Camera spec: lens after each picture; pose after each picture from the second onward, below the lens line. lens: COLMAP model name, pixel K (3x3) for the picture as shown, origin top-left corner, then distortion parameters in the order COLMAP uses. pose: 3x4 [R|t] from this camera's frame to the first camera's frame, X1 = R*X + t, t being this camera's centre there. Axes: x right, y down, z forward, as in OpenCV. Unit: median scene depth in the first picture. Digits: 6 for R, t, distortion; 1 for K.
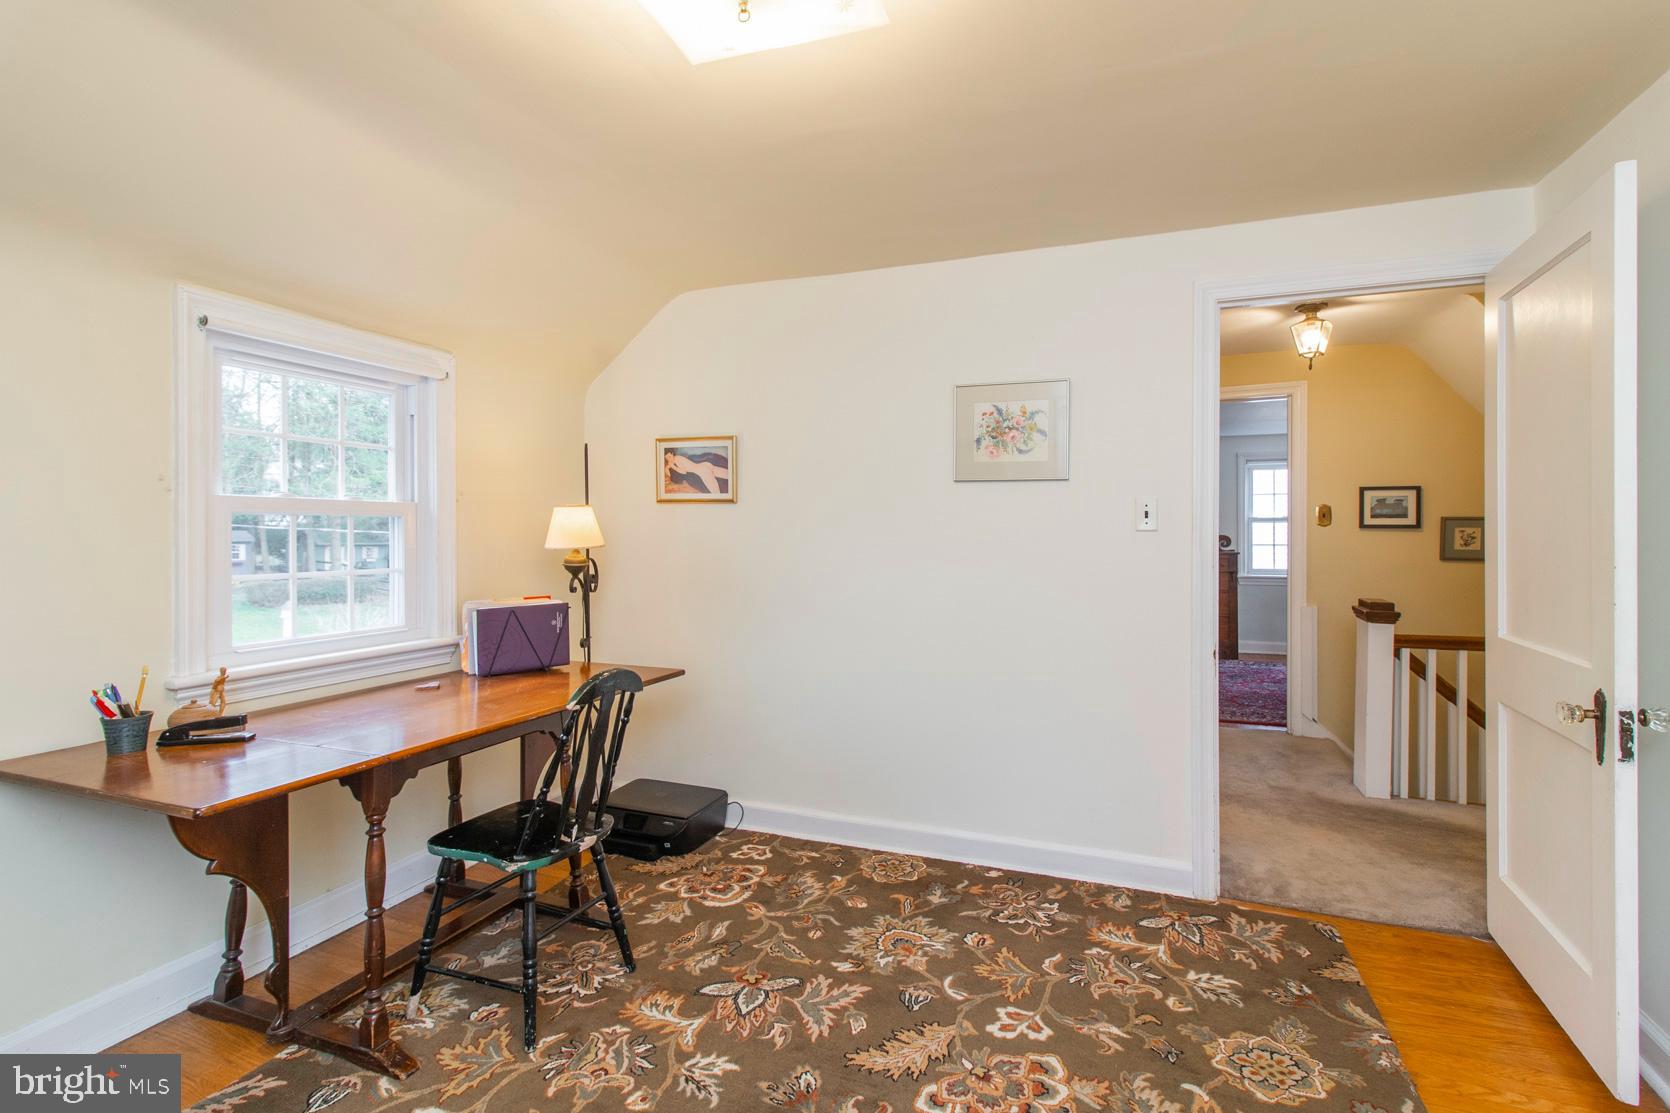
lens RADIAL K [[772.5, 0, 790.9], [0, 772.5, 544.3], [0, 0, 1]] dist [0.003499, 0.000877]
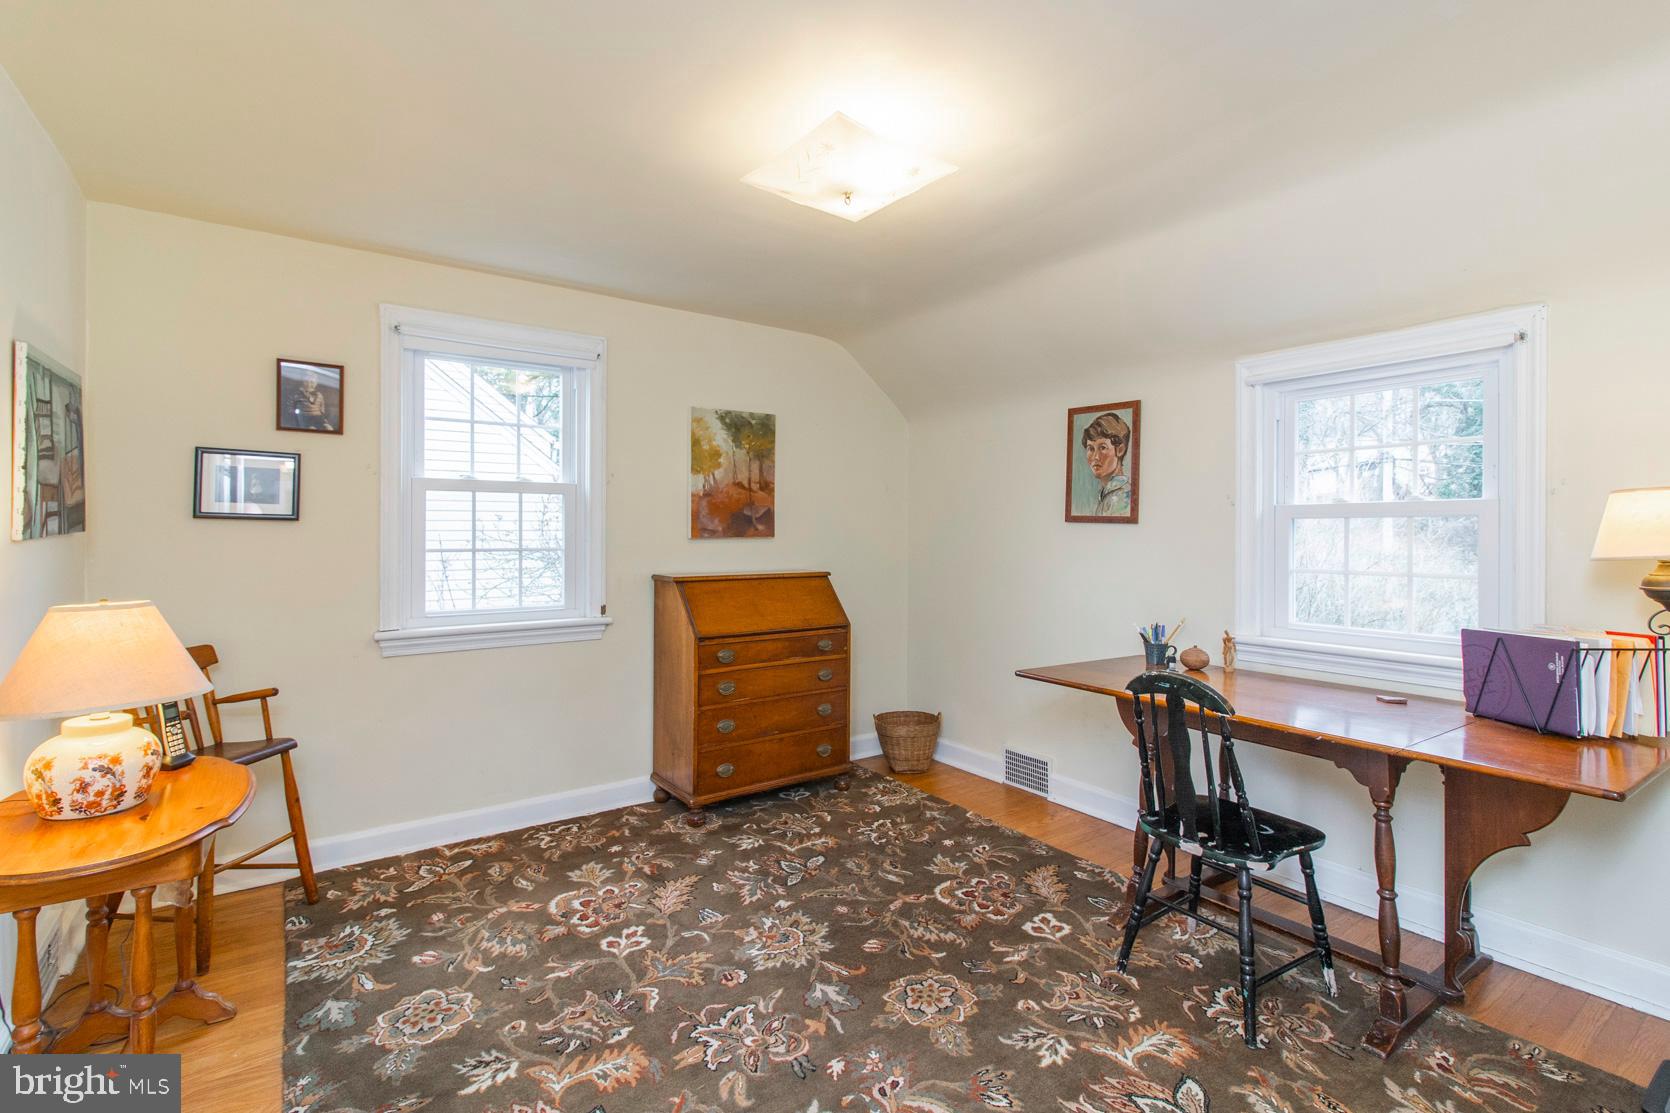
lens RADIAL K [[764.0, 0, 828.1], [0, 764.0, 529.8], [0, 0, 1]] dist [0.003323, 0.000379]
pose [[-0.526419, 0.008832, -0.850180, 0.925330], [-0.002067, 0.999930, 0.011667, -0.020953], [0.850223, 0.007899, -0.526363, 1.541154]]
